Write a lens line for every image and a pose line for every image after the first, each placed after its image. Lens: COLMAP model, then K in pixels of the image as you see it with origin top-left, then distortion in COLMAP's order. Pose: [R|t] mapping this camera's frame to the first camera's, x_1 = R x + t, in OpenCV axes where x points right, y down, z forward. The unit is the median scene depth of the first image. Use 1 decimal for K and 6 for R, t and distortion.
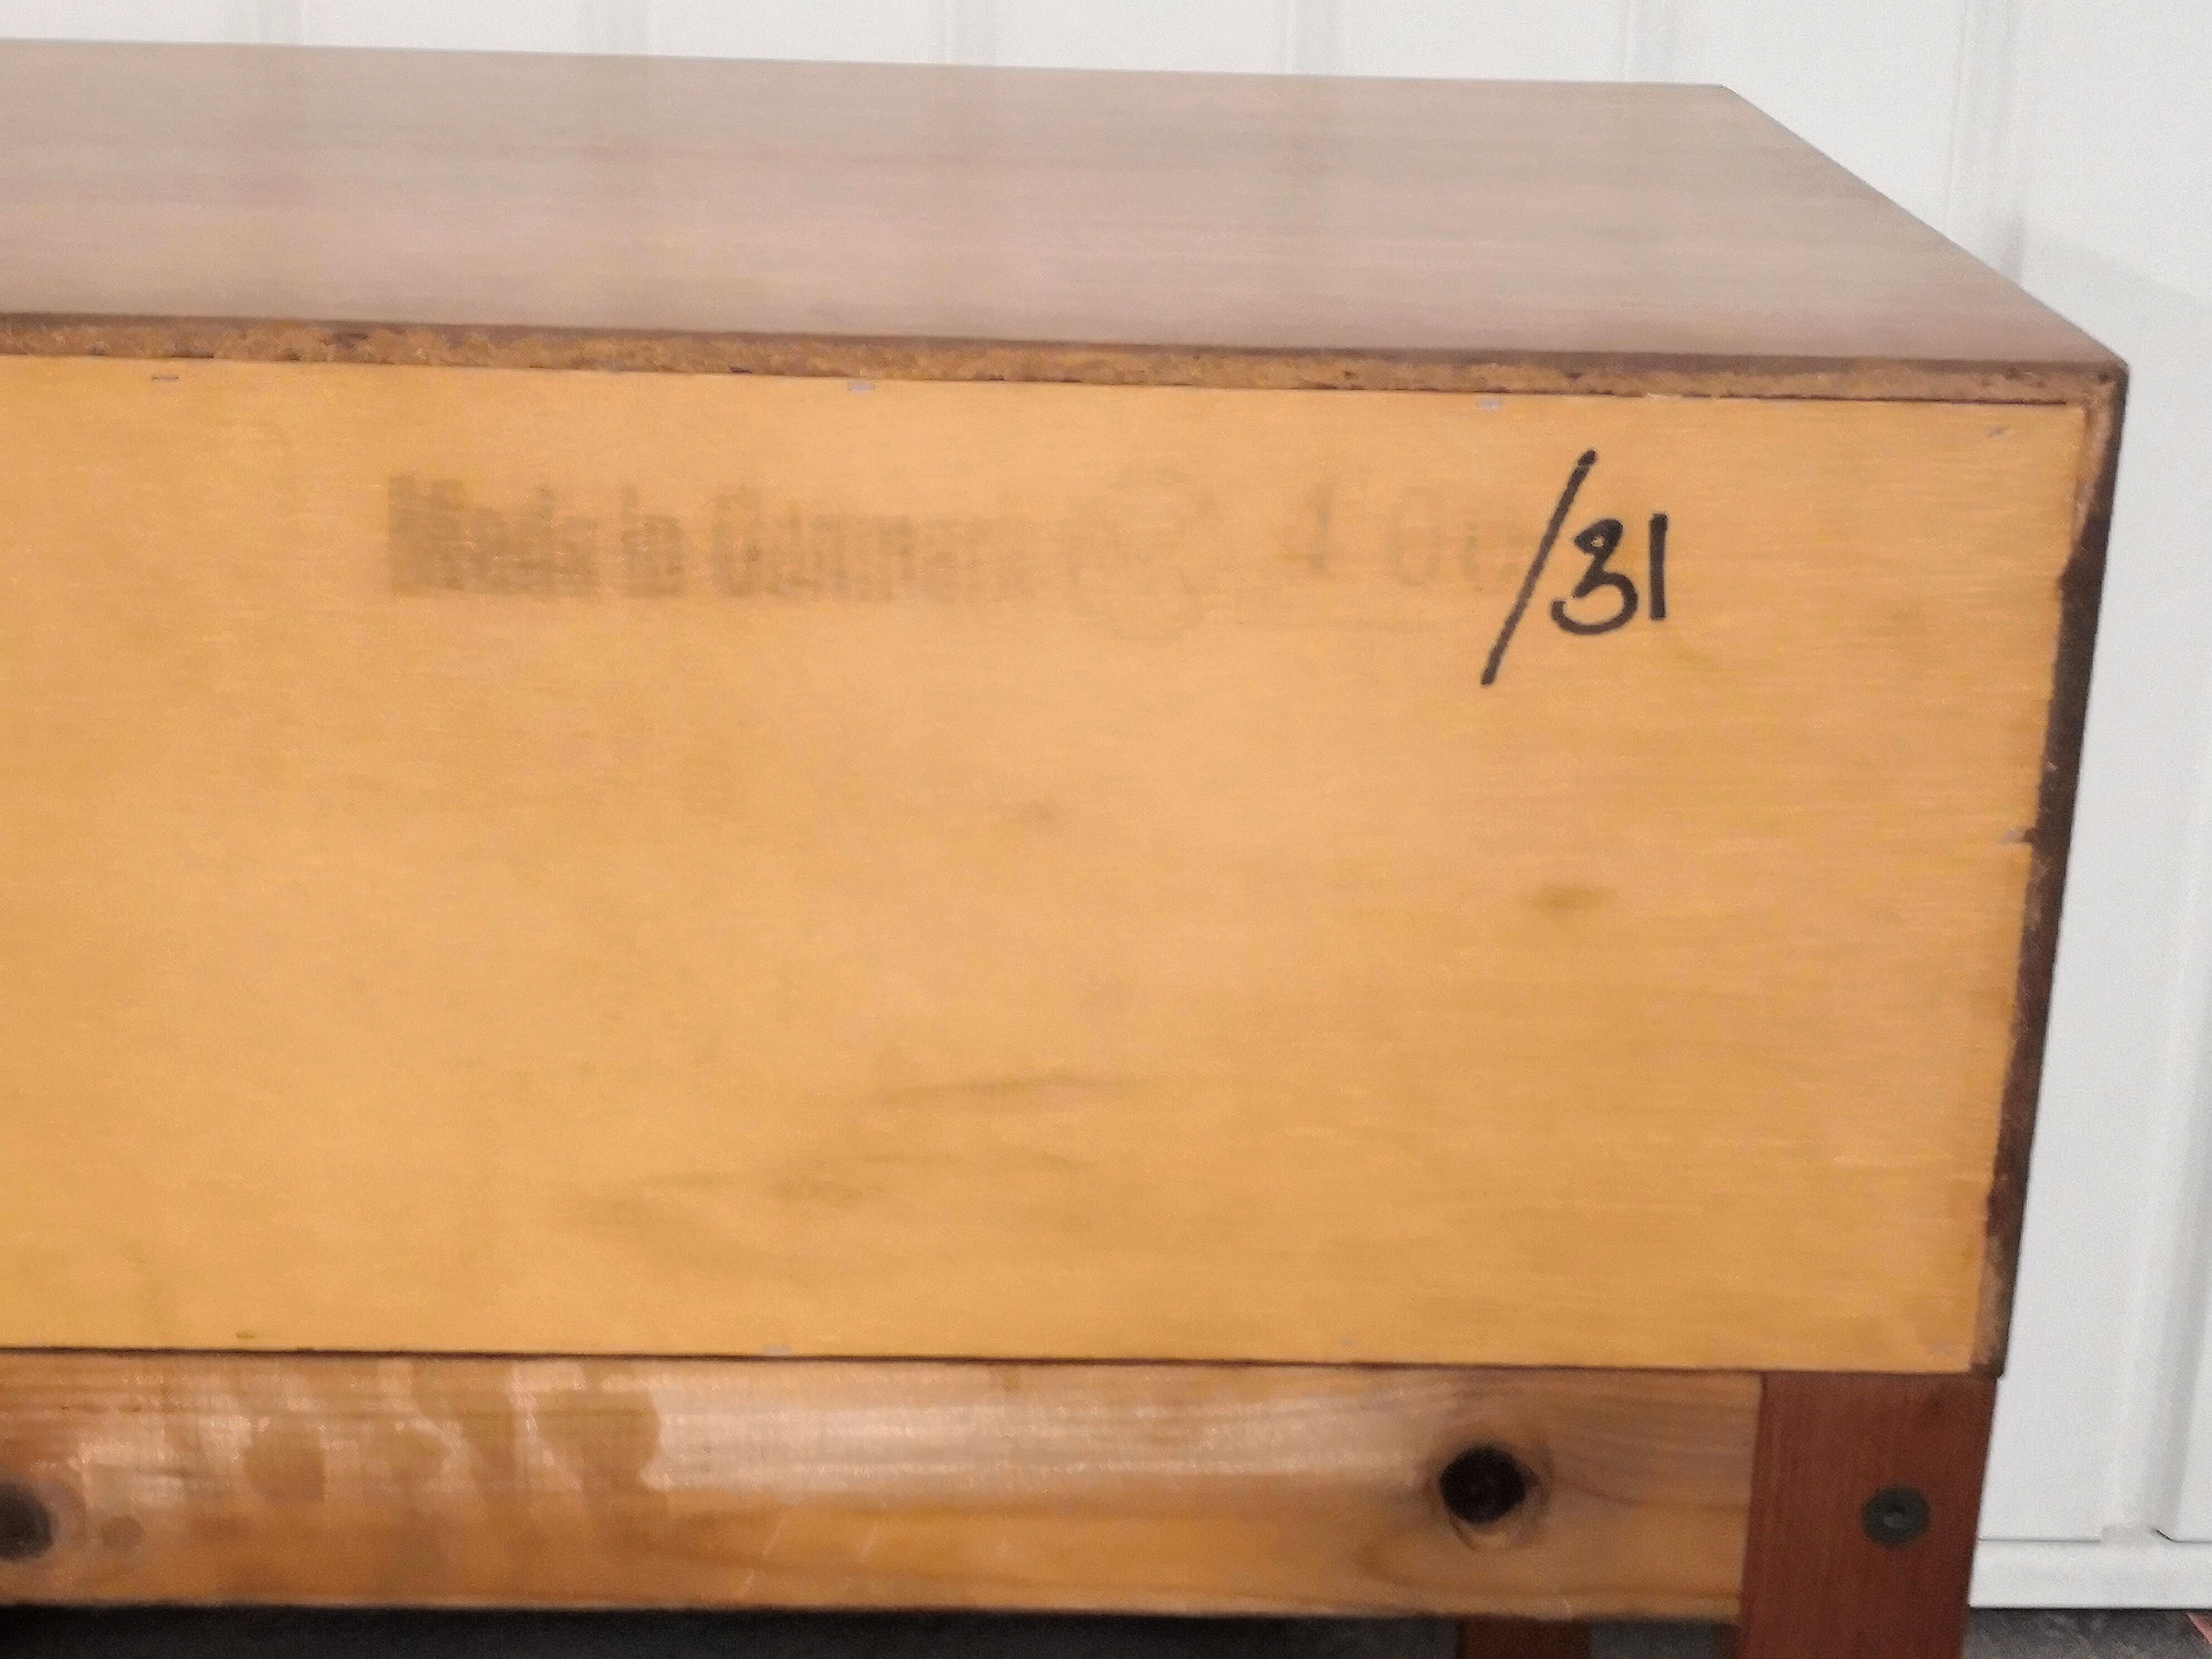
lens RADIAL K [[3567.9, 0, 1105.4], [0, 3567.9, 794.3], [0, 0, 1]] dist [0.041511, -0.097238]
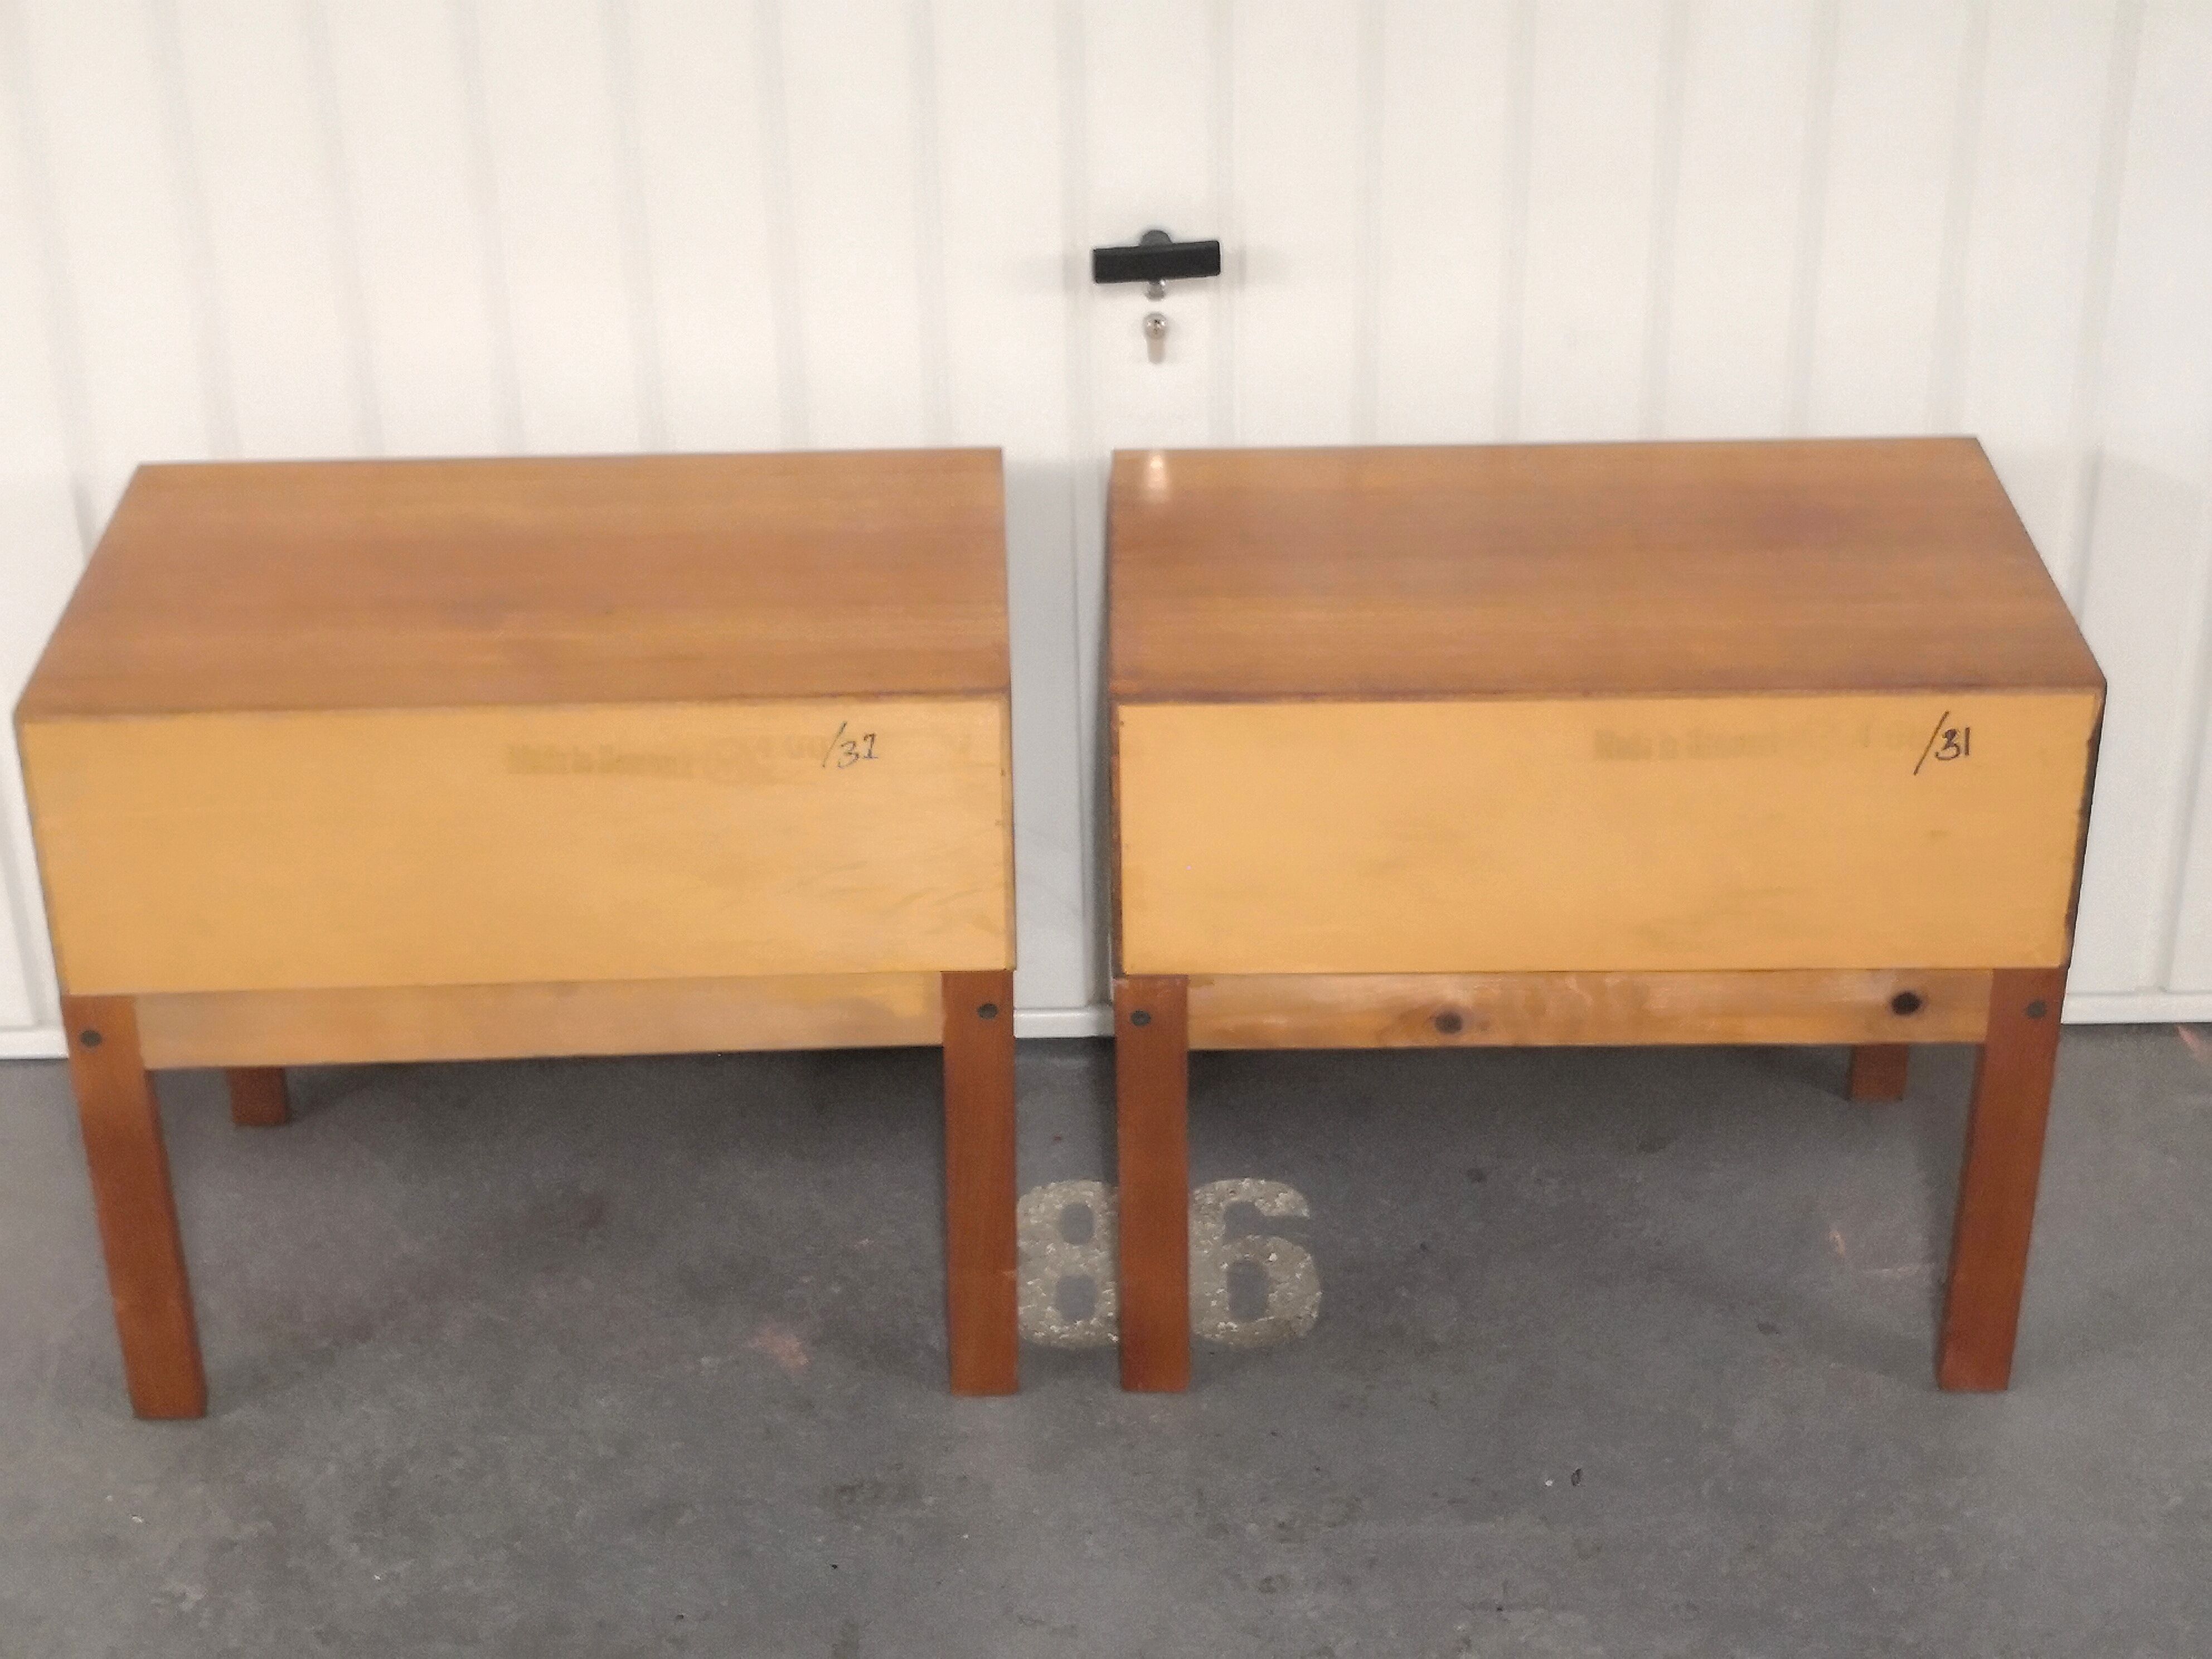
lens RADIAL K [[3567.9, 0, 1105.4], [0, 3567.9, 794.3], [0, 0, 1]] dist [0.041511, -0.097238]
pose [[0.998498, -0.023174, -0.049643, -0.463484], [0.031210, 0.985327, 0.167802, -0.571842], [0.045026, -0.169099, 0.984570, -2.234004]]
